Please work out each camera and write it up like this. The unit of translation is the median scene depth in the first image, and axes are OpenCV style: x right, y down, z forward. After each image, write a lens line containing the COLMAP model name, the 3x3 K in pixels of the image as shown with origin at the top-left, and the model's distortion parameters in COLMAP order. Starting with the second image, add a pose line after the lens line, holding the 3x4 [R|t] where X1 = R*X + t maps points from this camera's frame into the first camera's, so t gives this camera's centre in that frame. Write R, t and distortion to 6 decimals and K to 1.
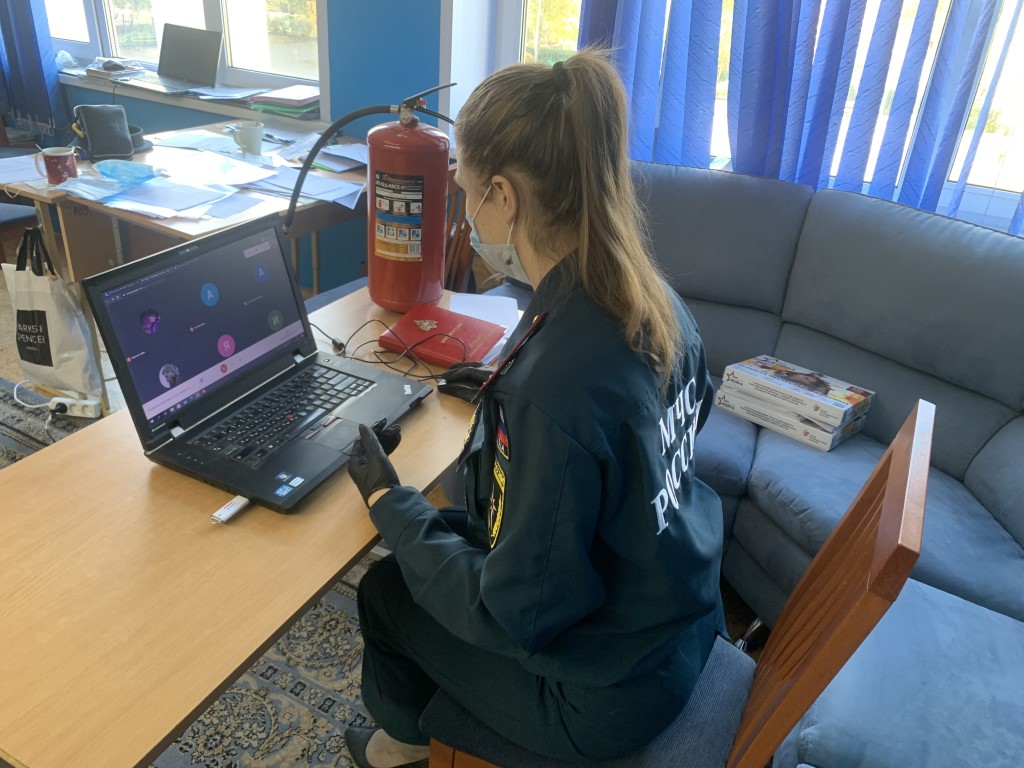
lens RADIAL K [[785.1, 0, 512.8], [0, 785.1, 385.0], [0, 0, 1]] dist [-0.040815, 0.001854]
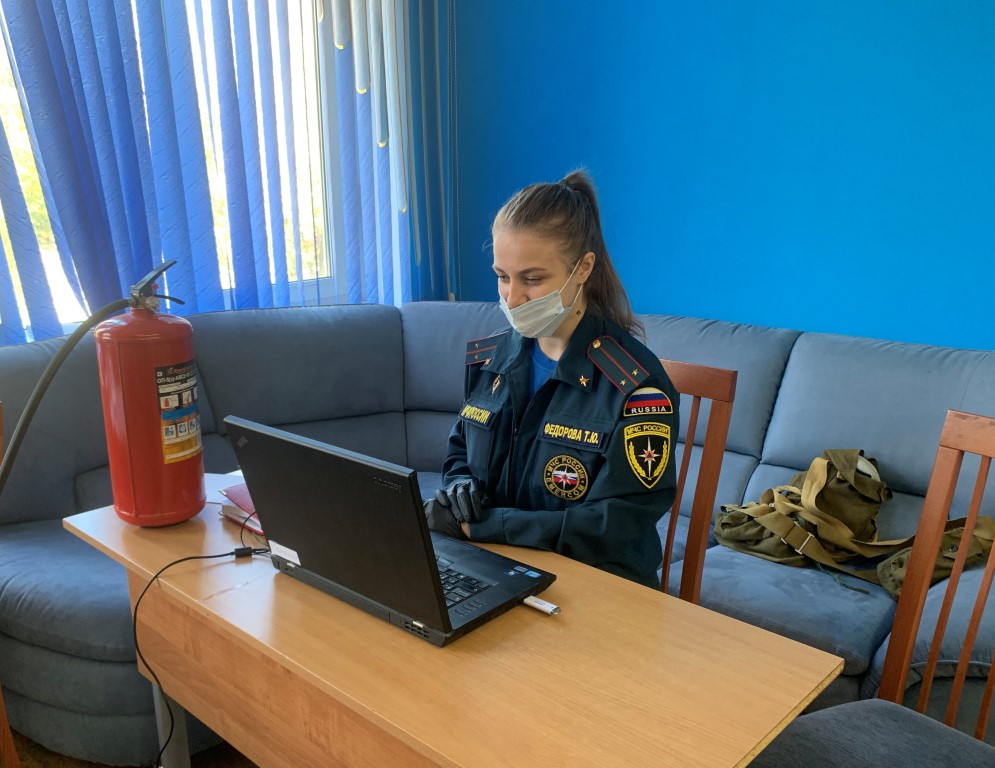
lens RADIAL K [[887.1, 0, 449.7], [0, 887.1, 432.2], [0, 0, 1]] dist [-0.043237, 0.003025]
pose [[0.270884, -0.345654, 0.898413, -0.978789], [0.476143, 0.859250, 0.187022, -0.235283], [-0.836606, 0.377112, 0.397338, 0.348462]]
